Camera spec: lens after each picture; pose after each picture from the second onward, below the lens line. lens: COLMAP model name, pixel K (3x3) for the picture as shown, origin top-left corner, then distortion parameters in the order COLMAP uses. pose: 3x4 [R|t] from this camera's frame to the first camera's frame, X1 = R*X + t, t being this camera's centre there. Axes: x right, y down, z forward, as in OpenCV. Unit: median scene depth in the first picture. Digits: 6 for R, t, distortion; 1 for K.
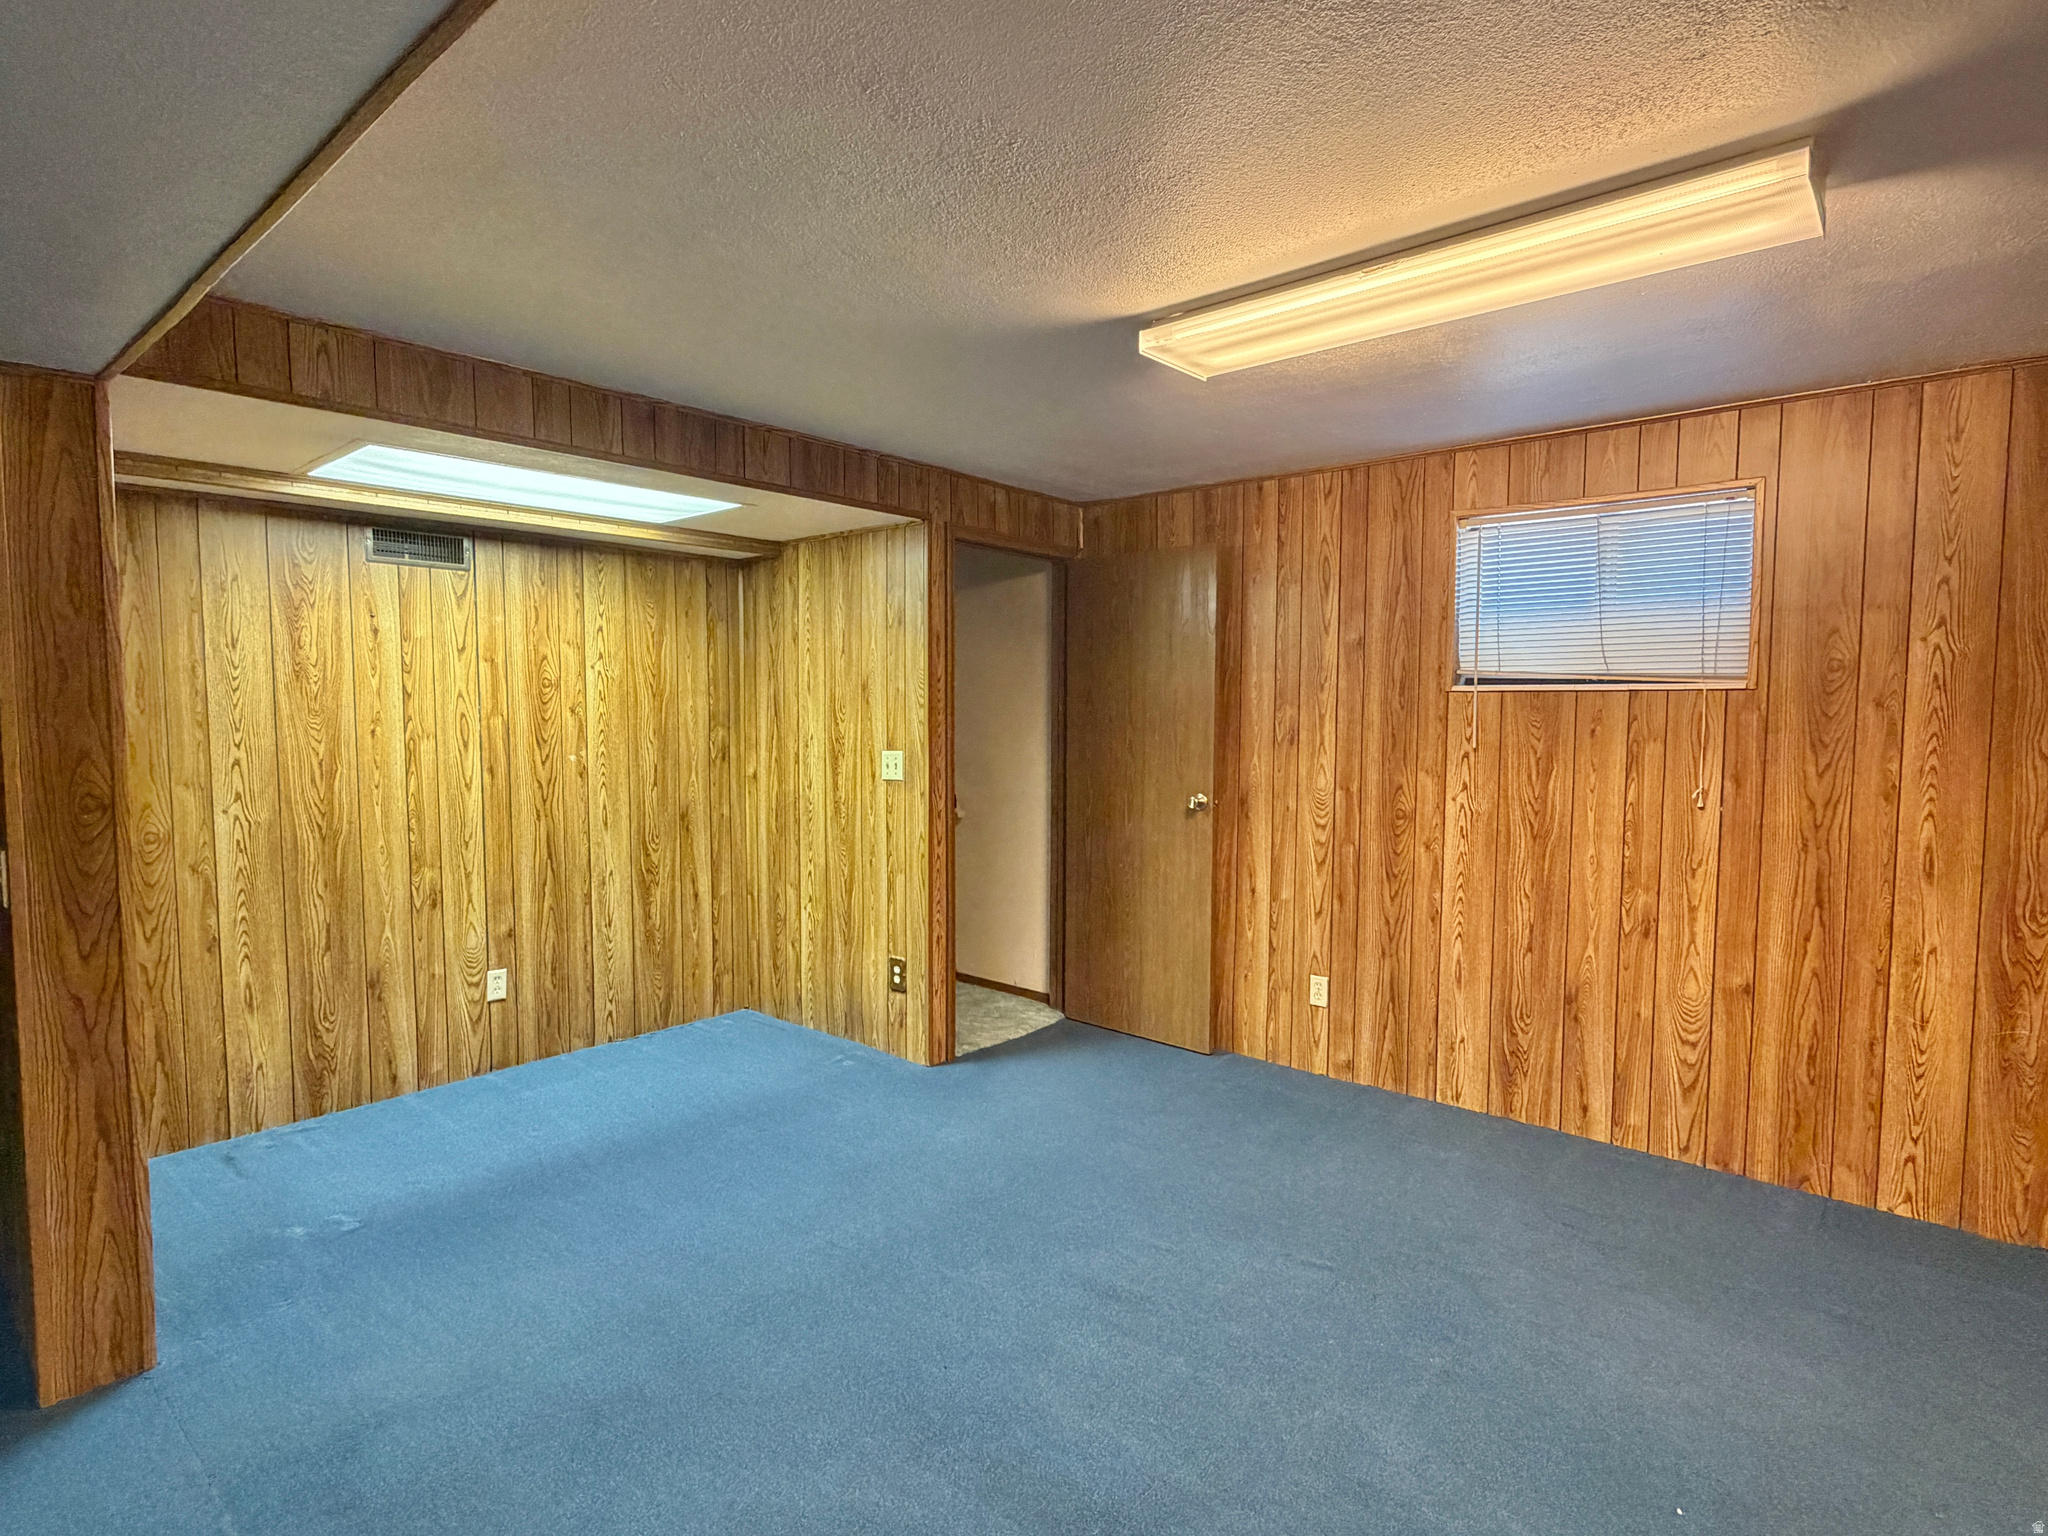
lens RADIAL K [[1056.0, 0, 1024.5], [0, 1056.0, 774.3], [0, 0, 1]] dist [0.000629, -0.000052]
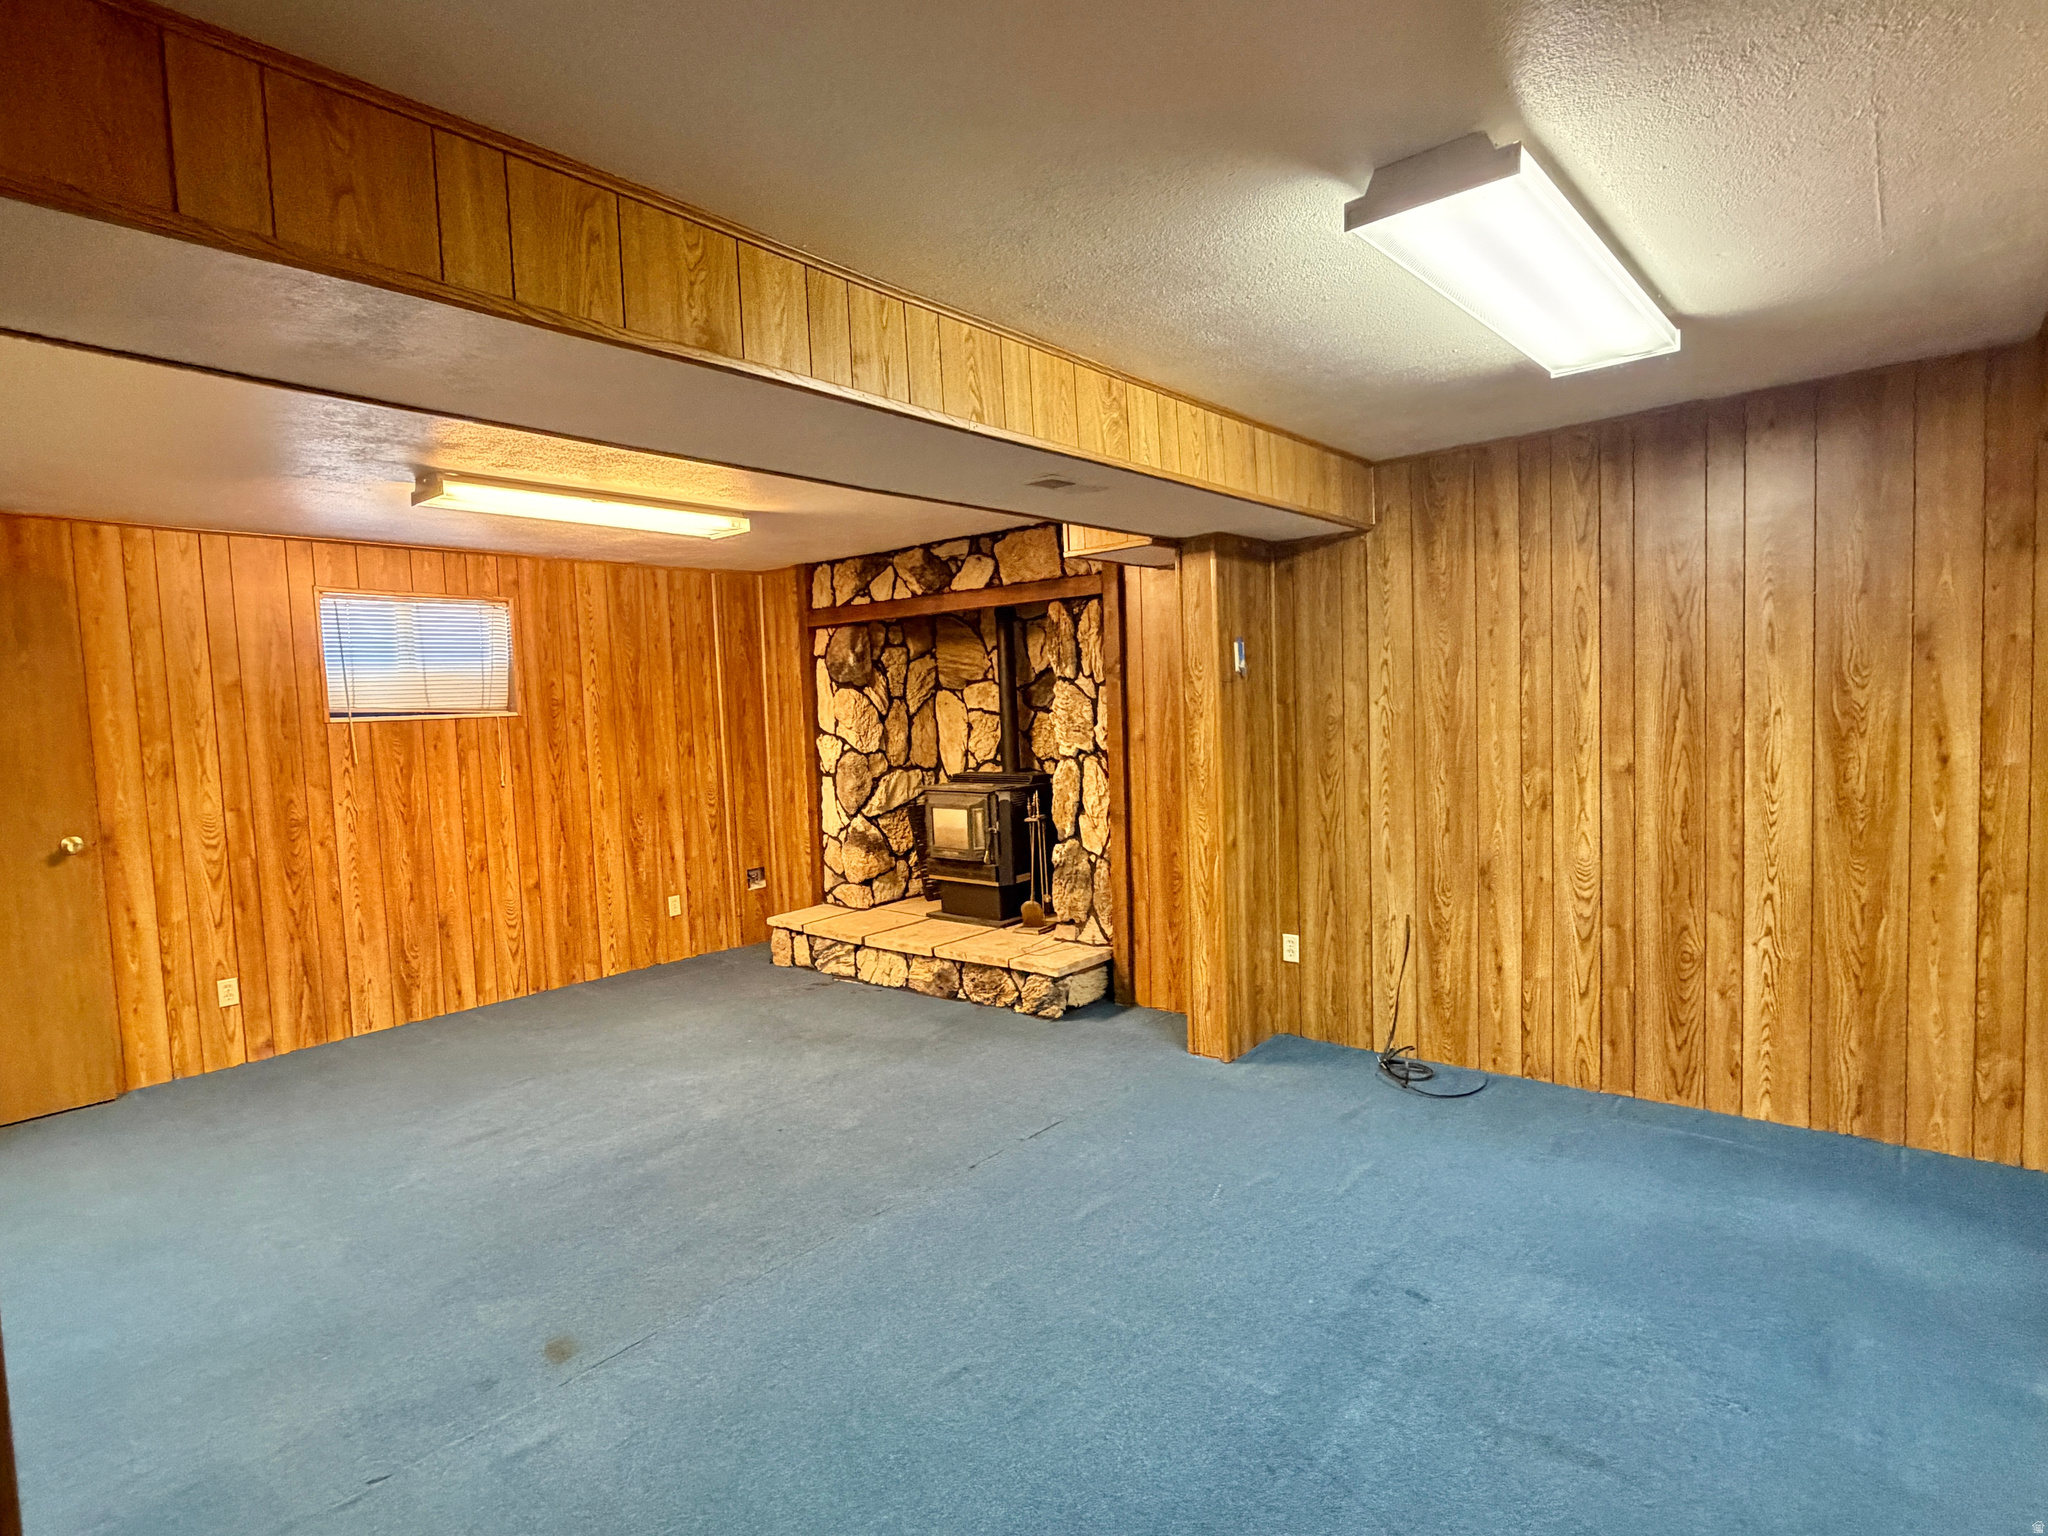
lens RADIAL K [[1056.0, 0, 1026.4], [0, 1056.0, 772.5], [0, 0, 1]] dist [0.000629, -0.000052]
pose [[-0.015930, -0.069072, 0.997484, -0.885284], [0.104660, 0.992016, 0.070365, -0.018123], [-0.994380, 0.105518, -0.008574, 0.147752]]
